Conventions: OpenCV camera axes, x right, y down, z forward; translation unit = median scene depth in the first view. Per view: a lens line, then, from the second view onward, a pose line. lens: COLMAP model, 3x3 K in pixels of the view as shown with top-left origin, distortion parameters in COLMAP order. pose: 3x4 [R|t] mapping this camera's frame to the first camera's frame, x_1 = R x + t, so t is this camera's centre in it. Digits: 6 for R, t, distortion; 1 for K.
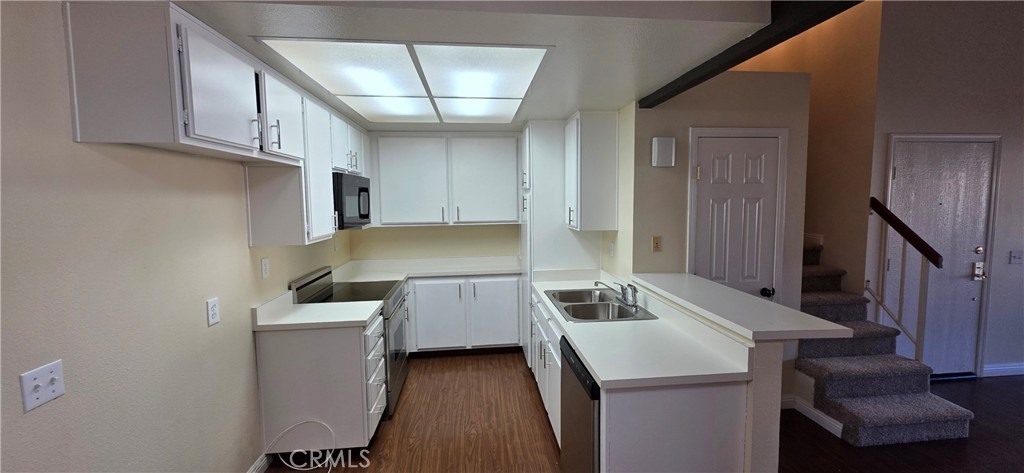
lens RADIAL K [[400.3, 0, 512.8], [0, 400.3, 228.1], [0, 0, 1]] dist [-0.003136, -0.000591]
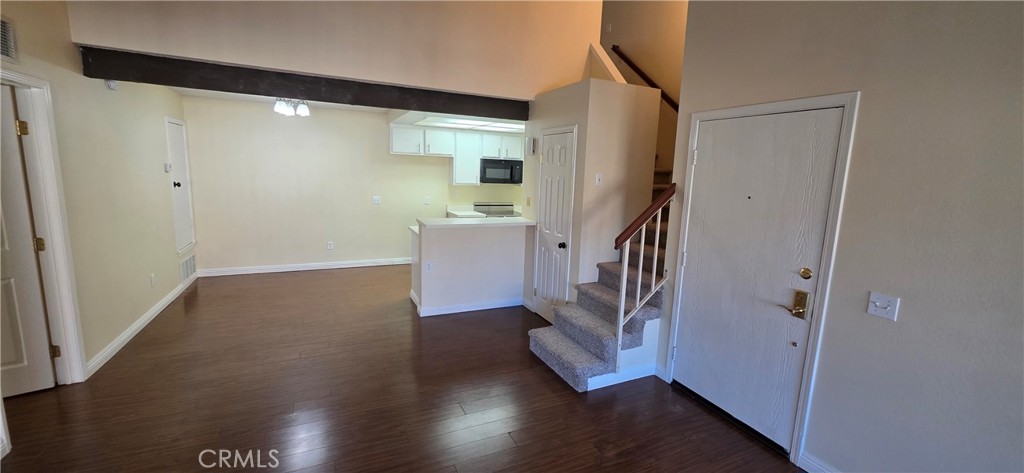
lens RADIAL K [[400.3, 0, 519.3], [0, 400.3, 232.1], [0, 0, 1]] dist [-0.003136, -0.000591]
pose [[0.343309, 0.169415, -0.923817, 1.878906], [-0.114728, 0.983796, 0.137779, -0.058637], [0.932189, 0.058687, 0.357183, 0.365479]]
